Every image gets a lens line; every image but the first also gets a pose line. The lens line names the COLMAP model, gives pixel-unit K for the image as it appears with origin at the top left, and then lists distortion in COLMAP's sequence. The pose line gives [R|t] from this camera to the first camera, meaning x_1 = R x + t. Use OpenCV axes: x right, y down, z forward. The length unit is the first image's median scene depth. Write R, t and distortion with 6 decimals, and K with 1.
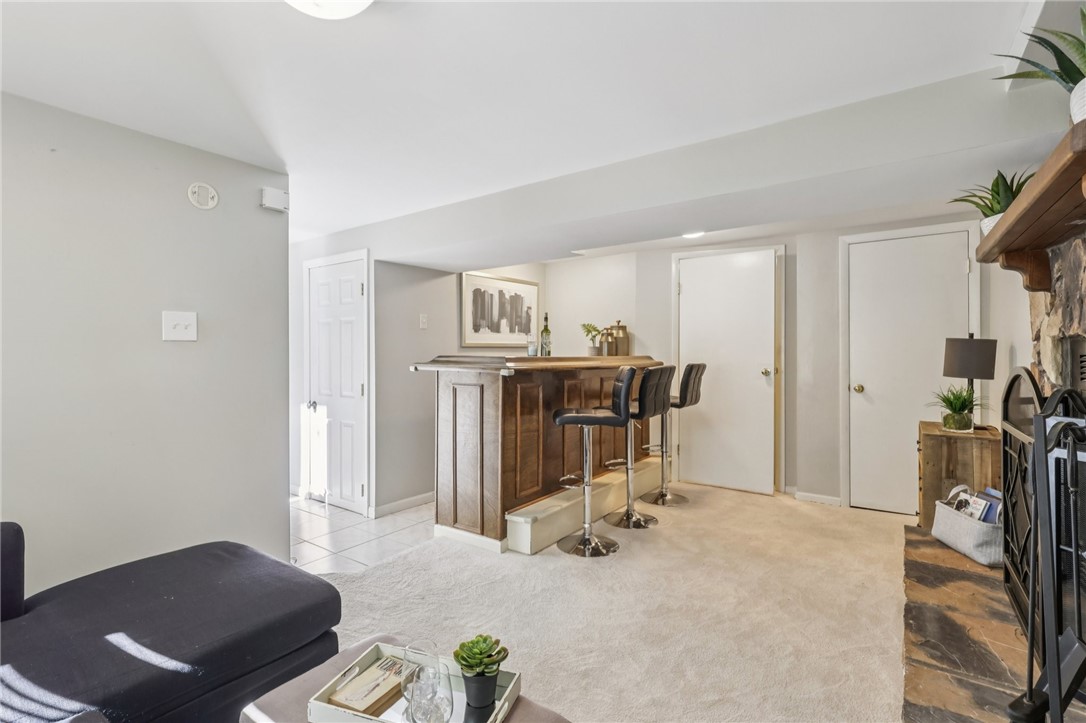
lens RADIAL K [[507.7, 0, 532.7], [0, 507.7, 354.8], [0, 0, 1]] dist [0.003885, 0.001059]
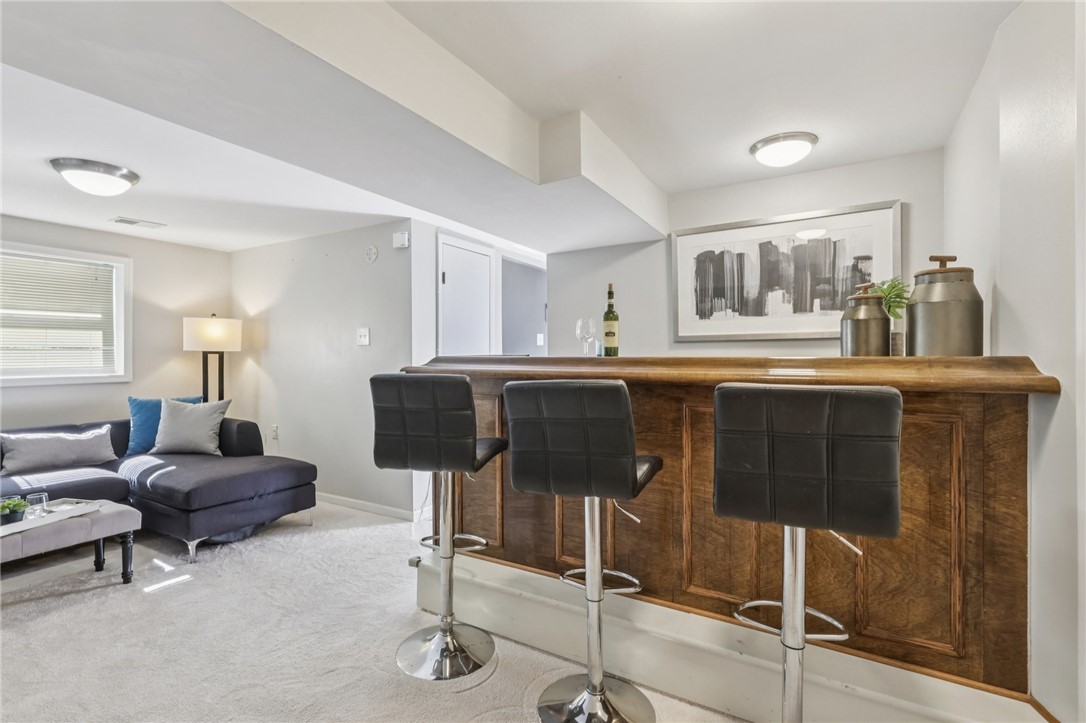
lens RADIAL K [[507.7, 0, 538.0], [0, 507.7, 352.1], [0, 0, 1]] dist [0.003885, 0.001059]
pose [[0.092556, -0.001069, -0.995707, 0.621038], [0.002764, 0.999996, -0.000817, -0.001782], [0.995704, -0.002676, 0.092559, 0.862356]]
